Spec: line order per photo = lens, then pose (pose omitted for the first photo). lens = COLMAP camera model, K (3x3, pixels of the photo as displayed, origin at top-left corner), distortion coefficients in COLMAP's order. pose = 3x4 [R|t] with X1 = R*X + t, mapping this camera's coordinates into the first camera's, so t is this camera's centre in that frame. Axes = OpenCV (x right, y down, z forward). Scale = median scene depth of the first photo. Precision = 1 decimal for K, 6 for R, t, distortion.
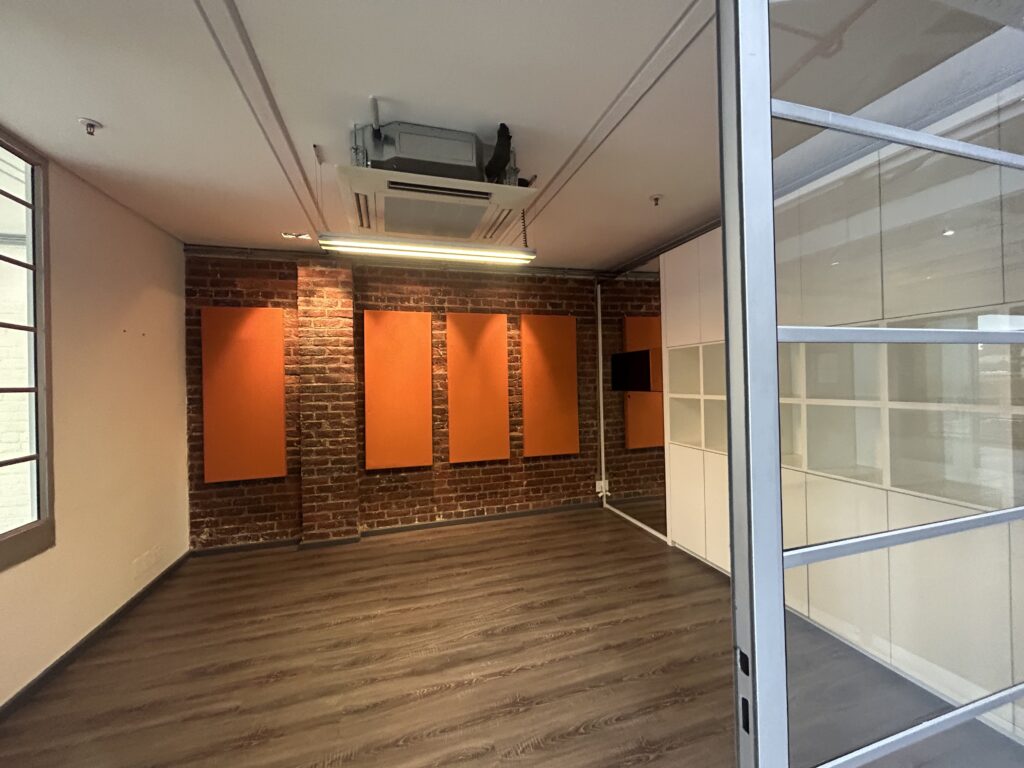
lens RADIAL K [[415.5, 0, 512.0], [0, 415.5, 384.0], [0, 0, 1]] dist [-0.000755, -0.000321]
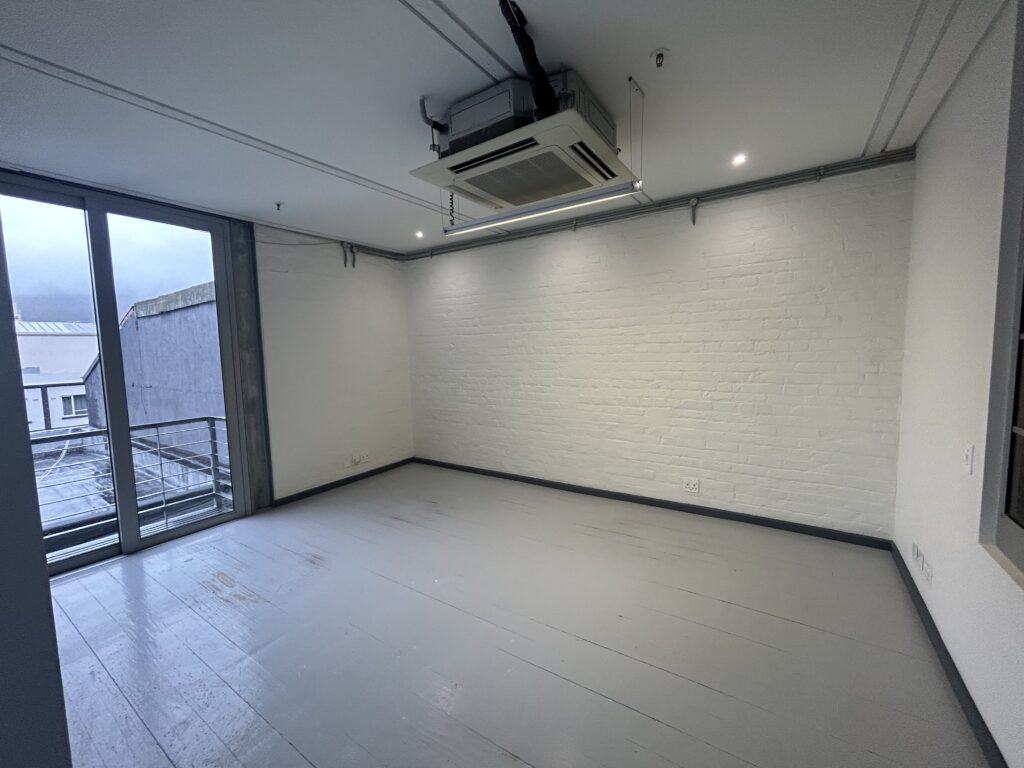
lens RADIAL K [[415.5, 0, 512.0], [0, 415.5, 384.0], [0, 0, 1]] dist [-0.000755, -0.000321]
pose [[0.627728, 0.065556, -0.775668, 0.655812], [0.009124, 0.995760, 0.091540, -0.029869], [0.778379, -0.064539, 0.624468, 0.412569]]
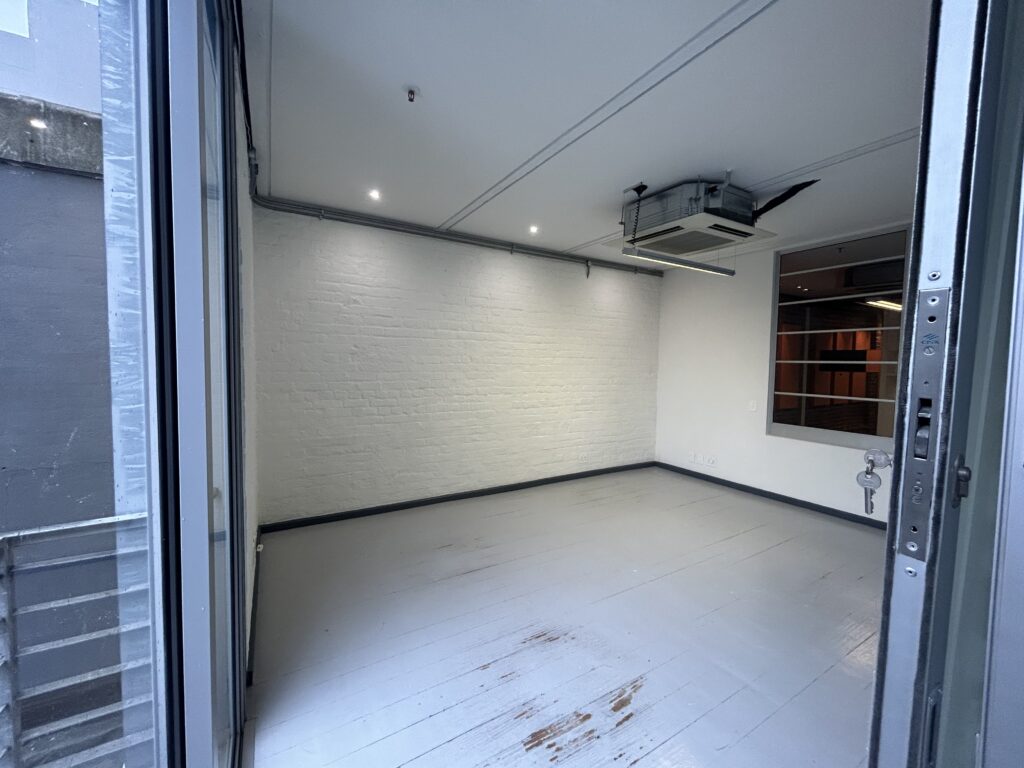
lens RADIAL K [[415.5, 0, 512.0], [0, 415.5, 384.0], [0, 0, 1]] dist [-0.000755, -0.000321]
pose [[0.972412, 0.017191, 0.232635, -1.303804], [-0.028177, 0.998635, 0.043983, 0.022468], [-0.231561, -0.049325, 0.971569, -0.267296]]
